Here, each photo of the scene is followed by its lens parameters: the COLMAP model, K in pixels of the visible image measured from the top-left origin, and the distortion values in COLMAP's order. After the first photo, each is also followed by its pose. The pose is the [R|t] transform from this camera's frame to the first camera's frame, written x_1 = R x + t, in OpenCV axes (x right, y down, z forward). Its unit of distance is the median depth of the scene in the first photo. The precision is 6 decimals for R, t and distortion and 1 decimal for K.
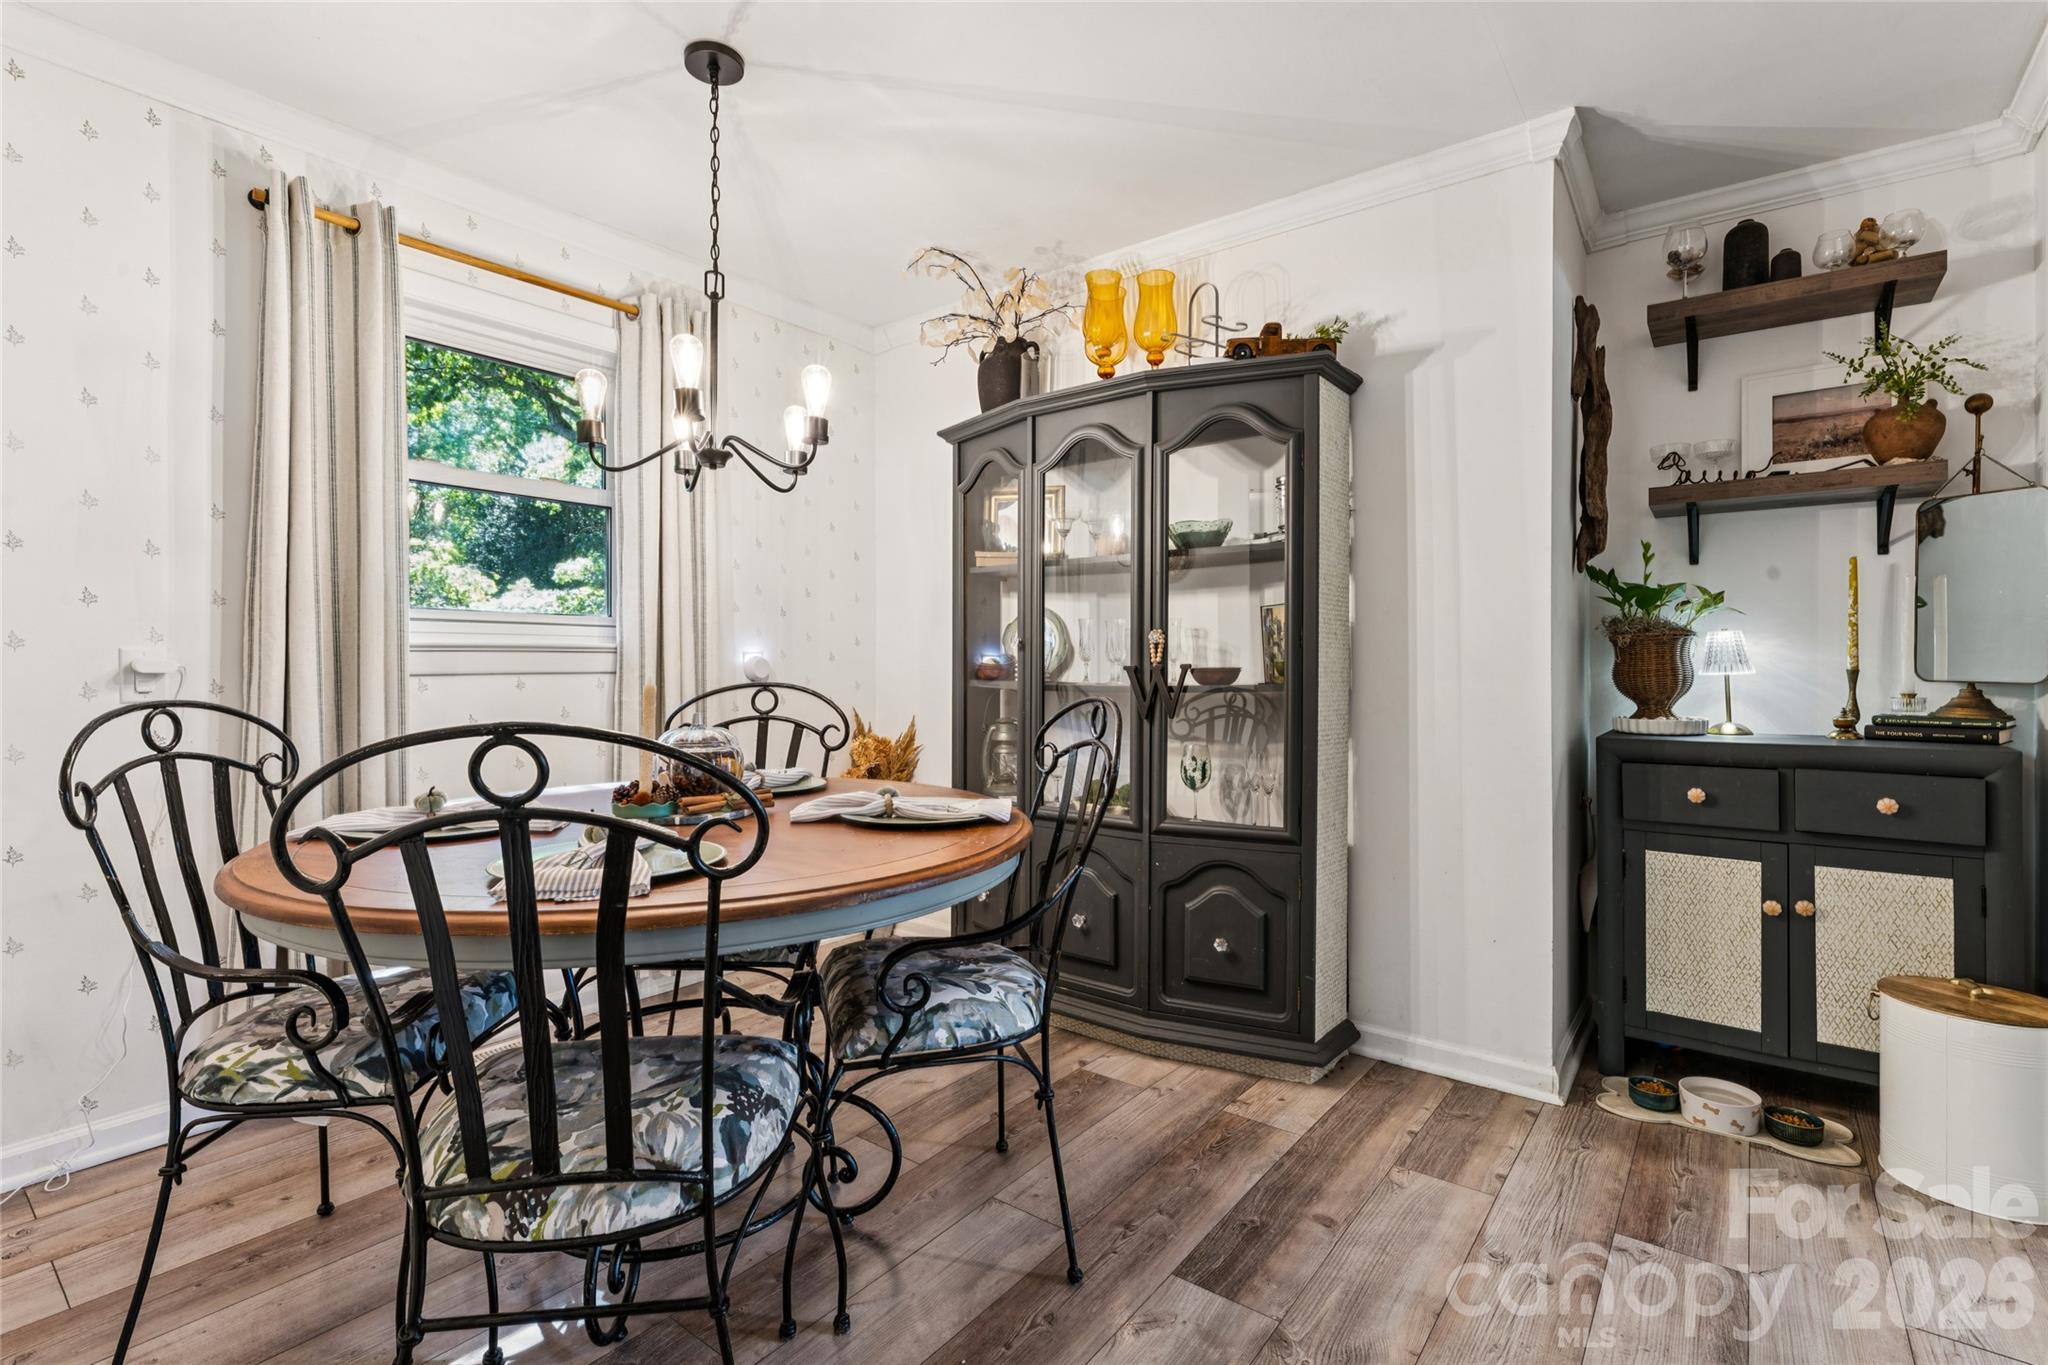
lens RADIAL K [[941.8, 0, 1023.0], [0, 941.8, 670.5], [0, 0, 1]] dist [-0.001539, -0.000173]
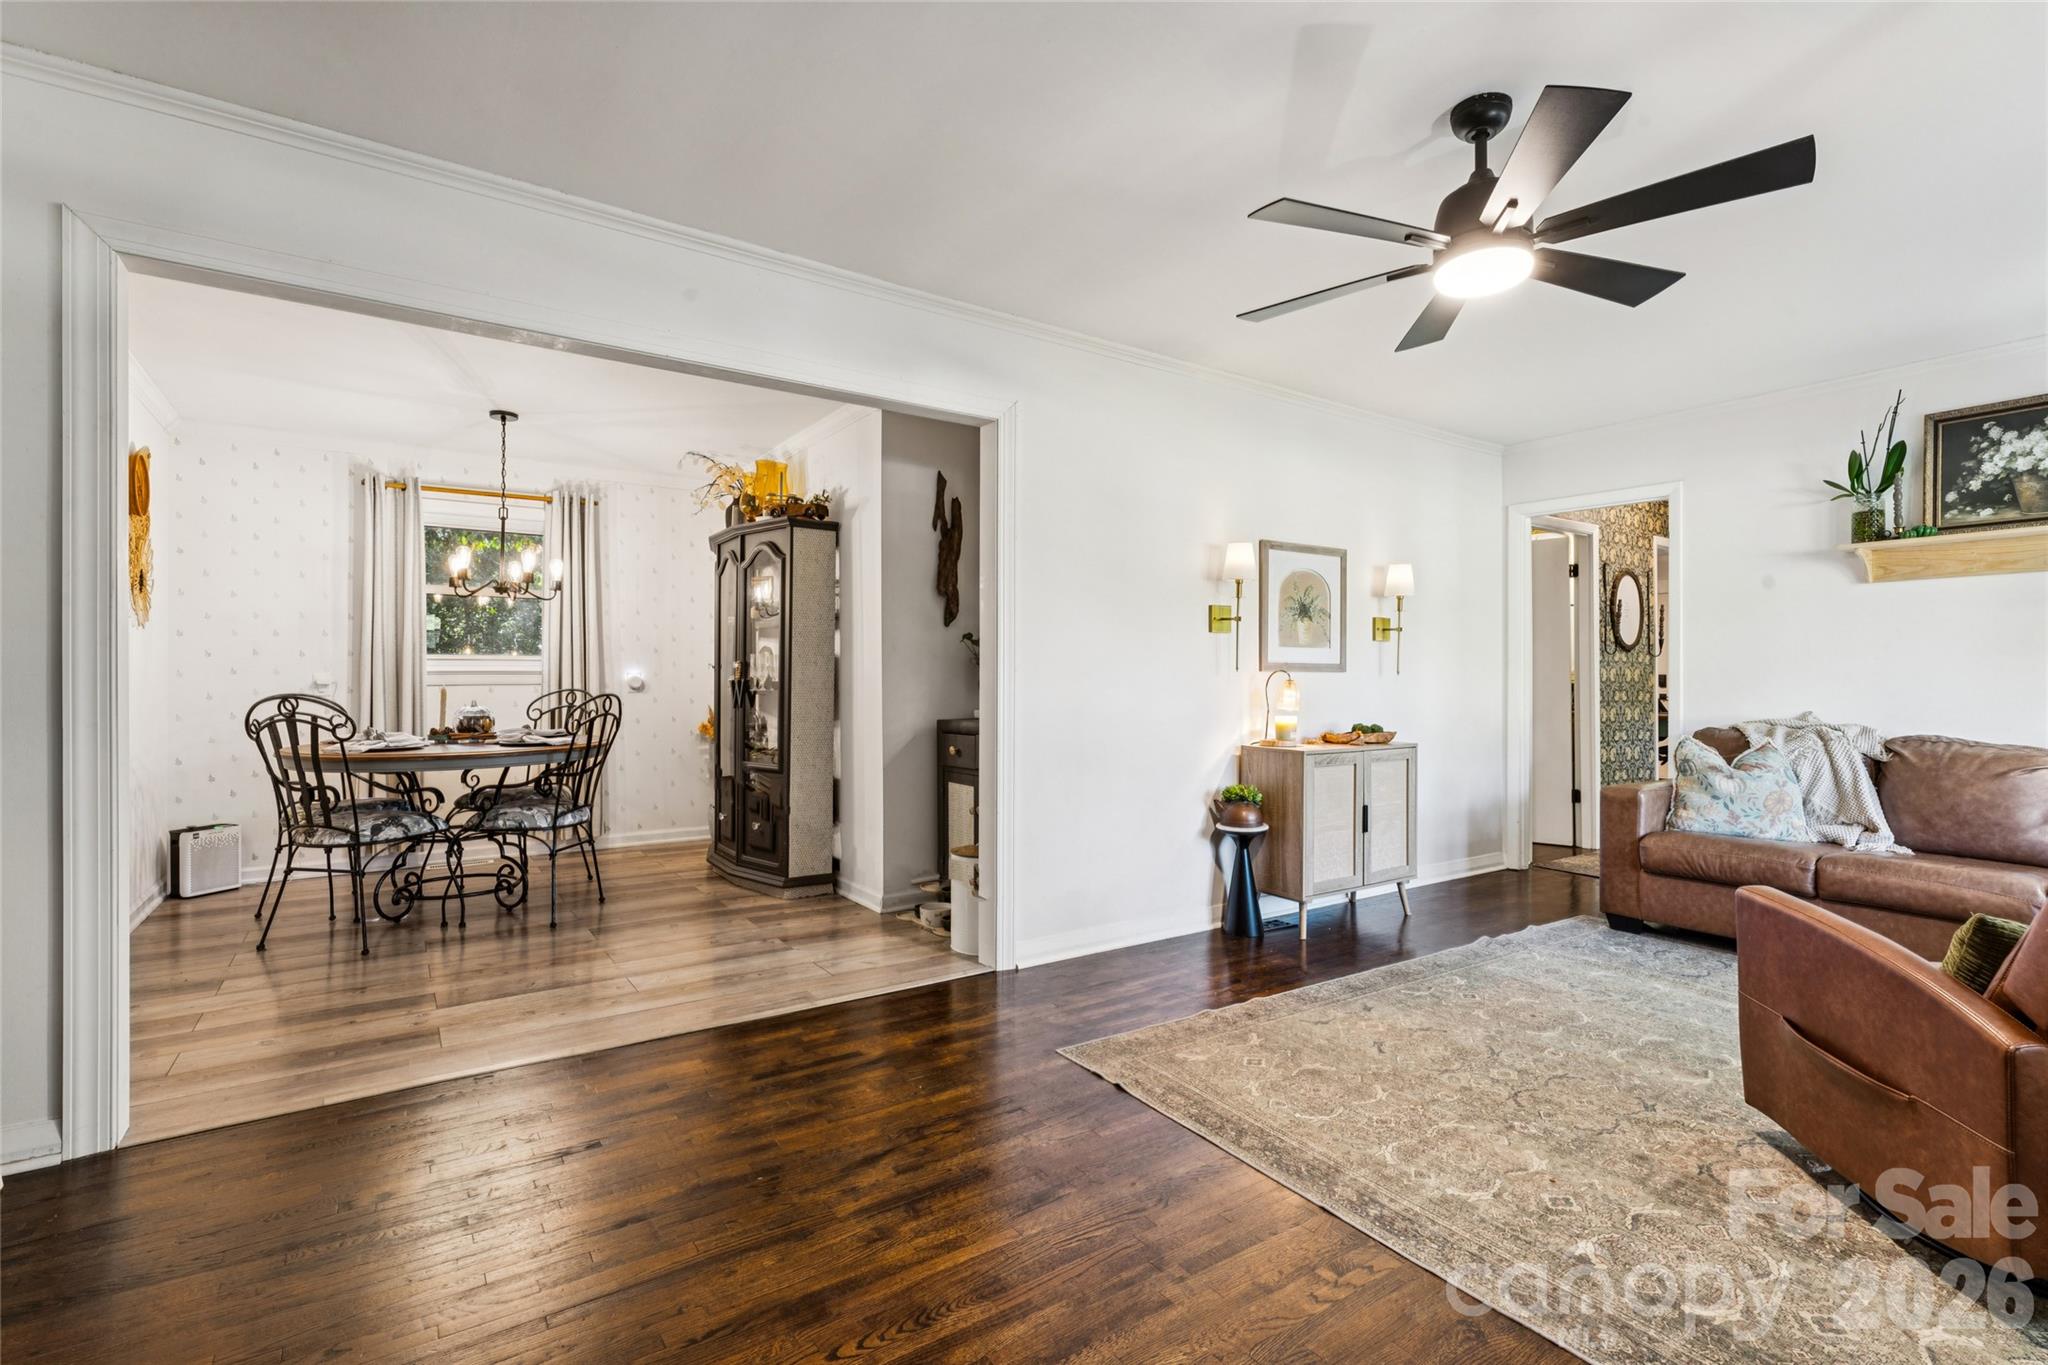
lens RADIAL K [[938.1, 0, 1025.9], [0, 938.1, 679.2], [0, 0, 1]] dist [-0.000484, -0.000312]
pose [[0.951109, -0.003191, -0.308838, 1.560281], [0.000898, 0.999971, -0.007565, 0.009499], [0.308853, 0.006918, 0.951085, -0.757089]]
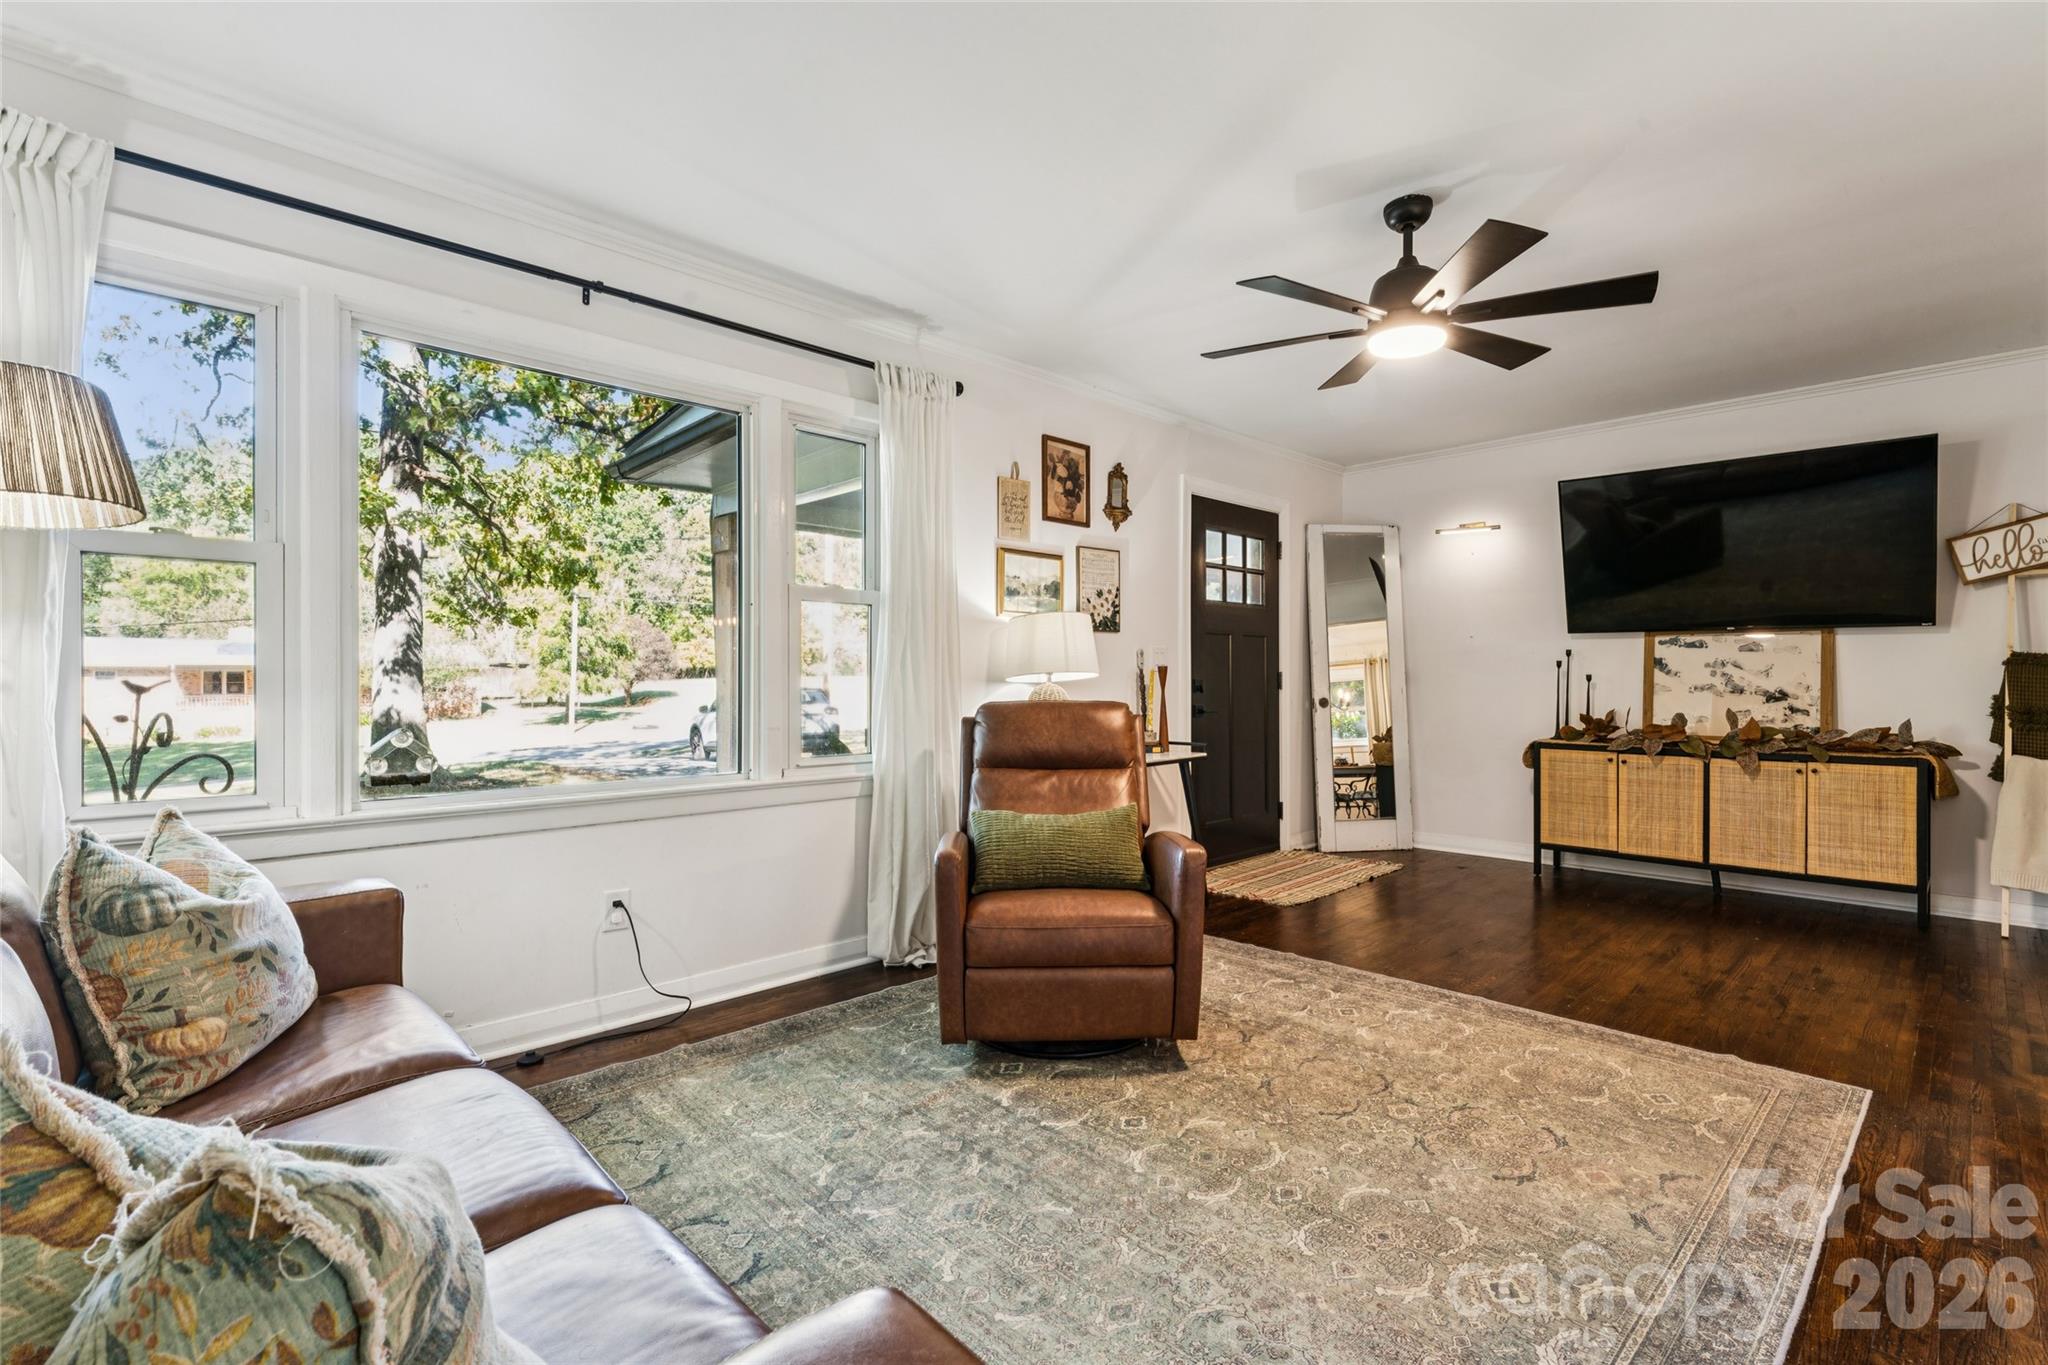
lens RADIAL K [[931.0, 0, 1024.0], [0, 931.0, 682.5], [0, 0, 1]] dist [-0.000869, -0.000347]
pose [[-0.990088, -0.004792, 0.140370, 2.059414], [-0.003403, 0.999943, 0.010132, 0.005821], [-0.140410, 0.009554, -0.990047, 1.725456]]
